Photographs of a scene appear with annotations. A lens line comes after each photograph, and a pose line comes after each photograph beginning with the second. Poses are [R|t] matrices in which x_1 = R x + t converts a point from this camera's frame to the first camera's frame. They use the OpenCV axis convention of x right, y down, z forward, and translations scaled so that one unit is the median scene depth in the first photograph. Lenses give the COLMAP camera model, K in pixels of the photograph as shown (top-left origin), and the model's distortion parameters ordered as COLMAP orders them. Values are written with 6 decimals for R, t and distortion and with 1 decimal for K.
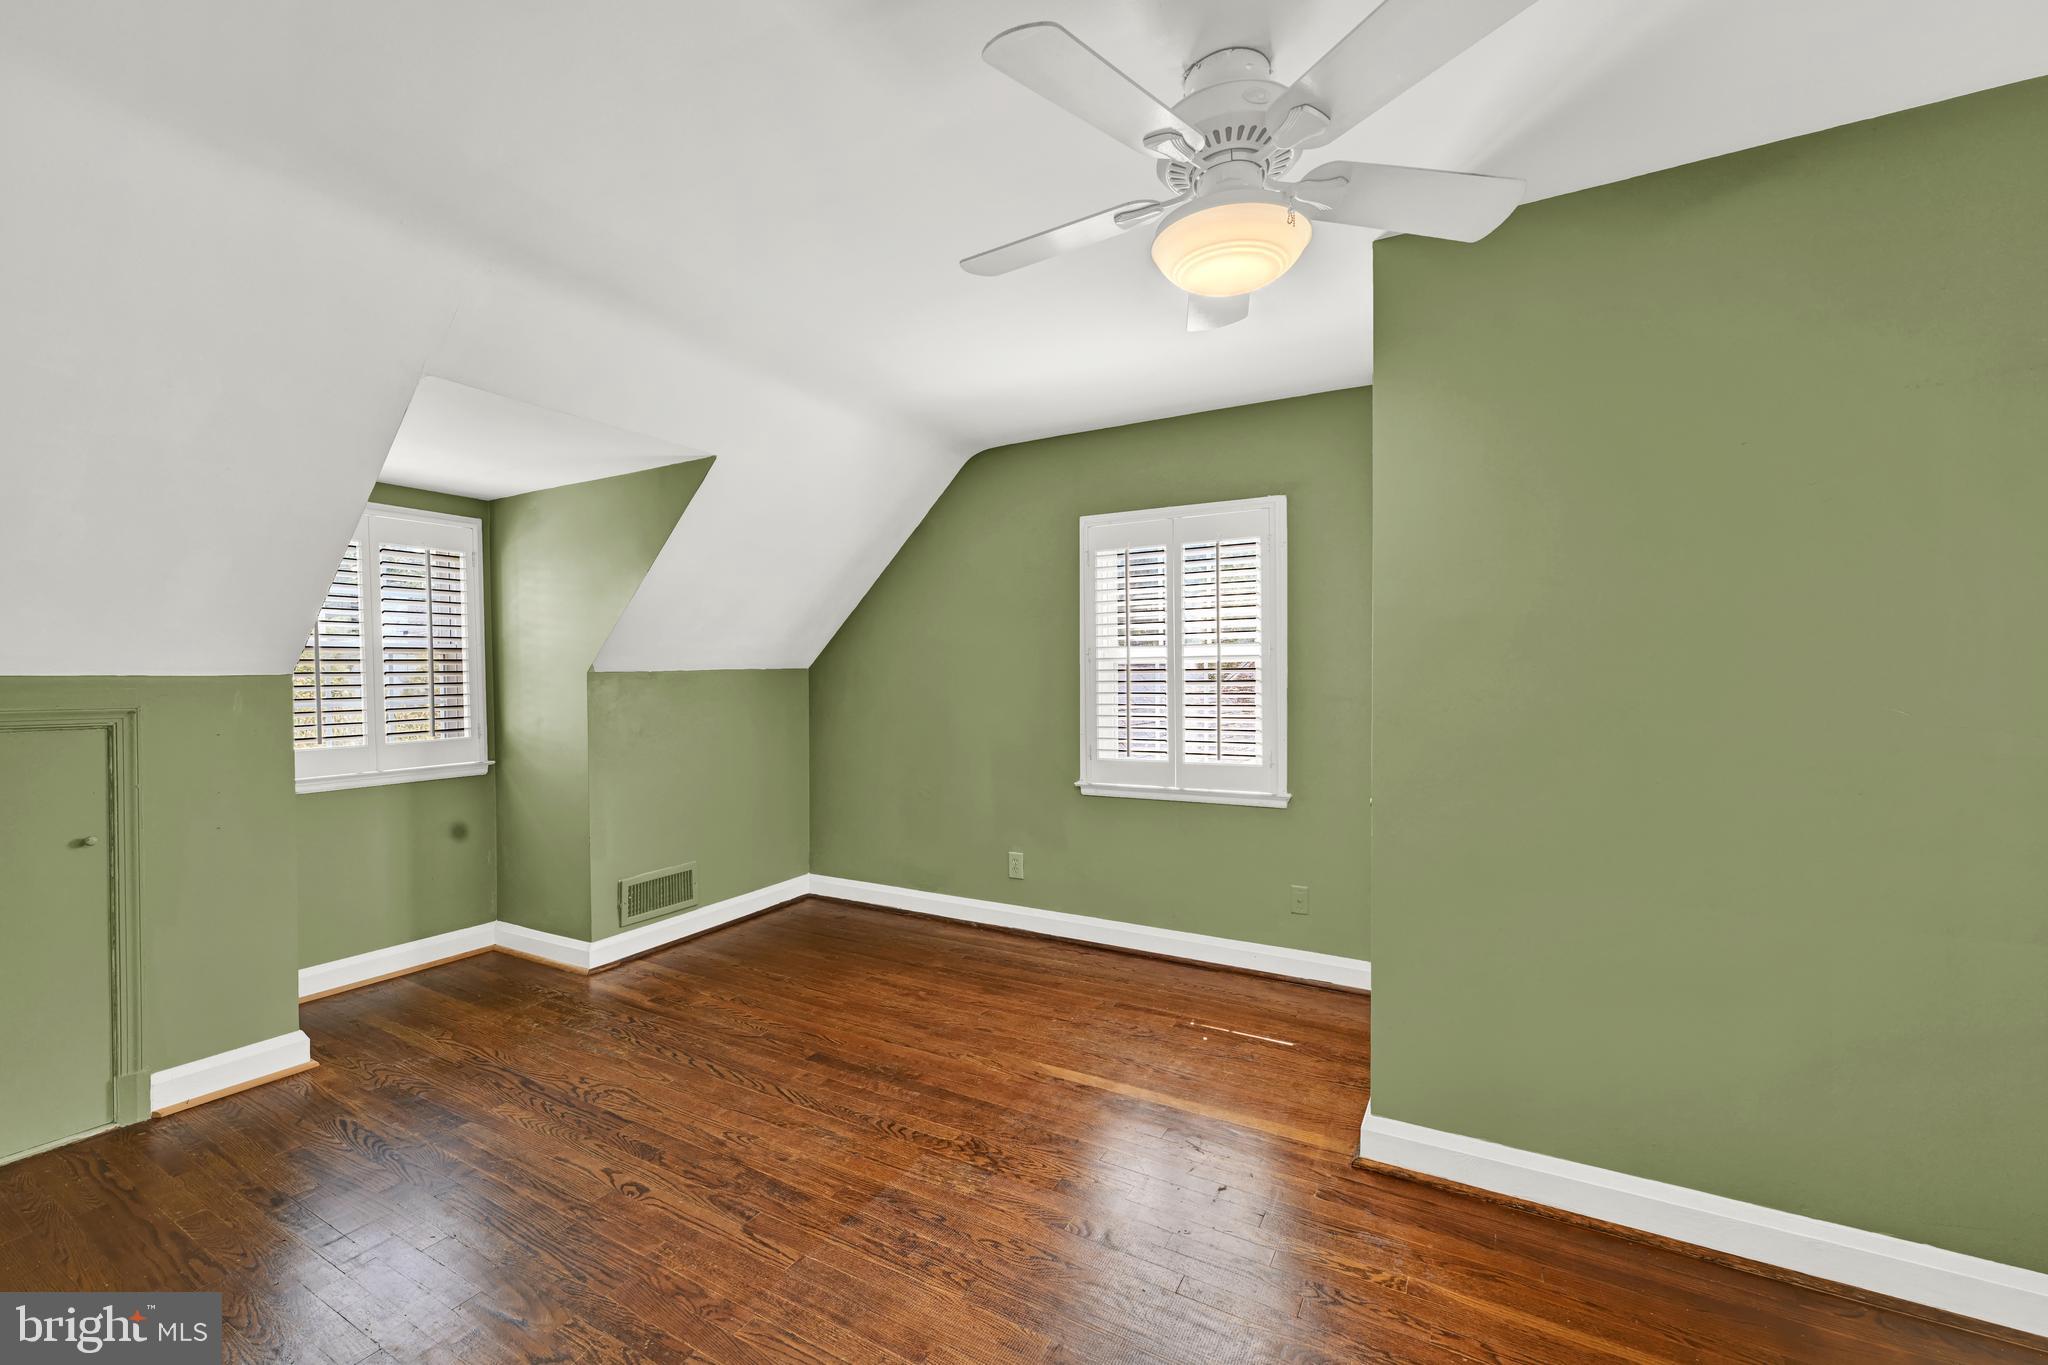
lens RADIAL K [[825.3, 0, 1020.9], [0, 825.3, 676.8], [0, 0, 1]] dist [0.001396, 0.001488]
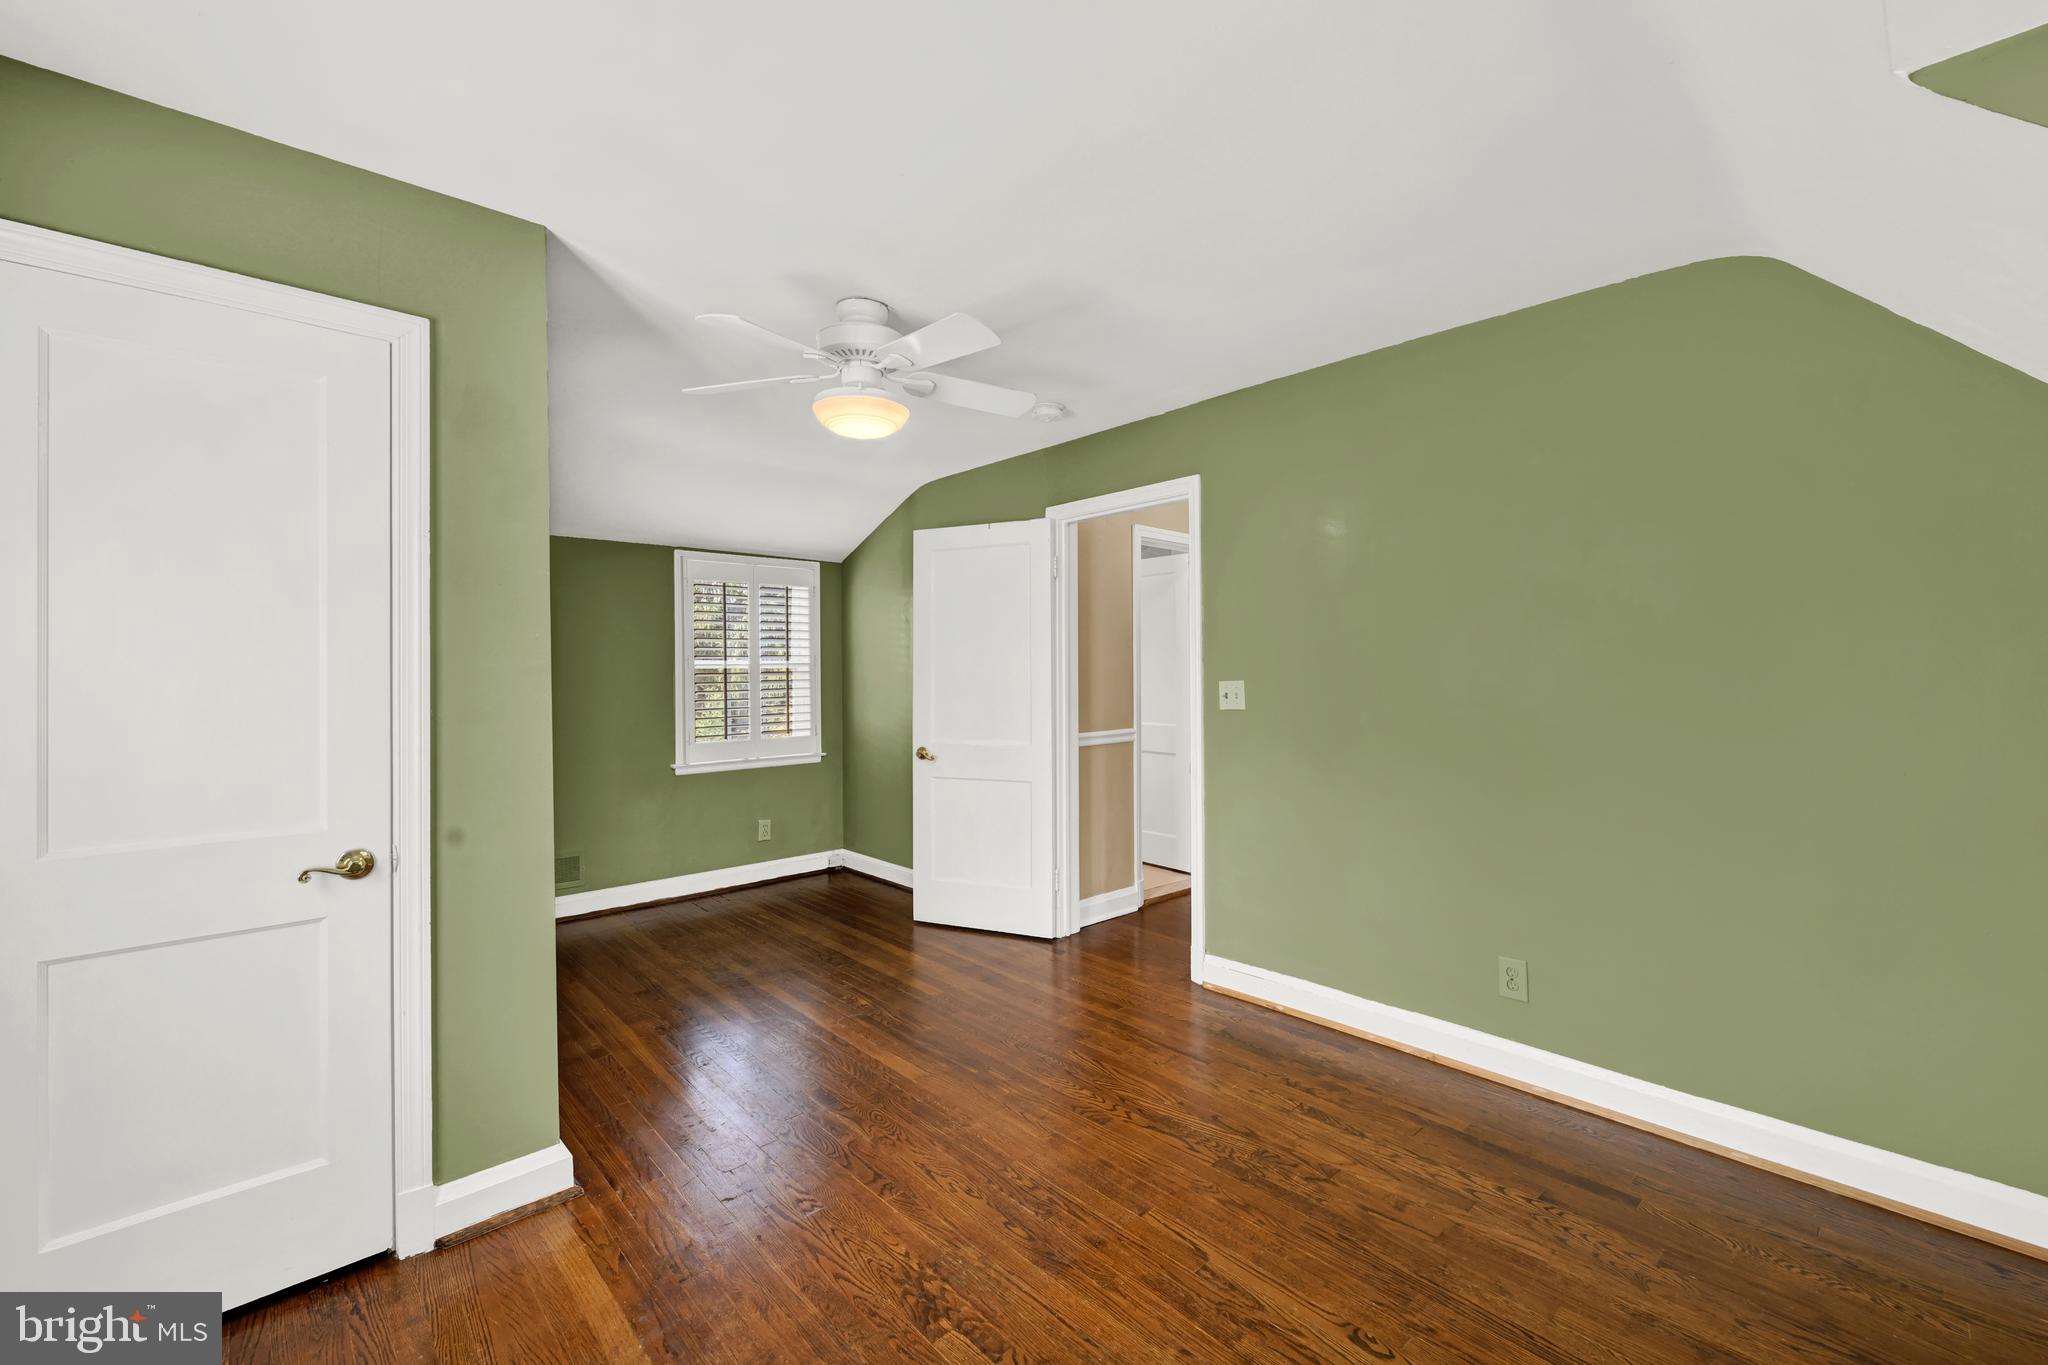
lens RADIAL K [[825.3, 0, 1025.5], [0, 825.3, 681.9], [0, 0, 1]] dist [0.001396, 0.001488]
pose [[-0.950766, 0.006793, 0.309836, -0.438296], [0.010238, 0.999903, 0.009494, -0.005540], [-0.309742, 0.012199, -0.950743, 1.968697]]
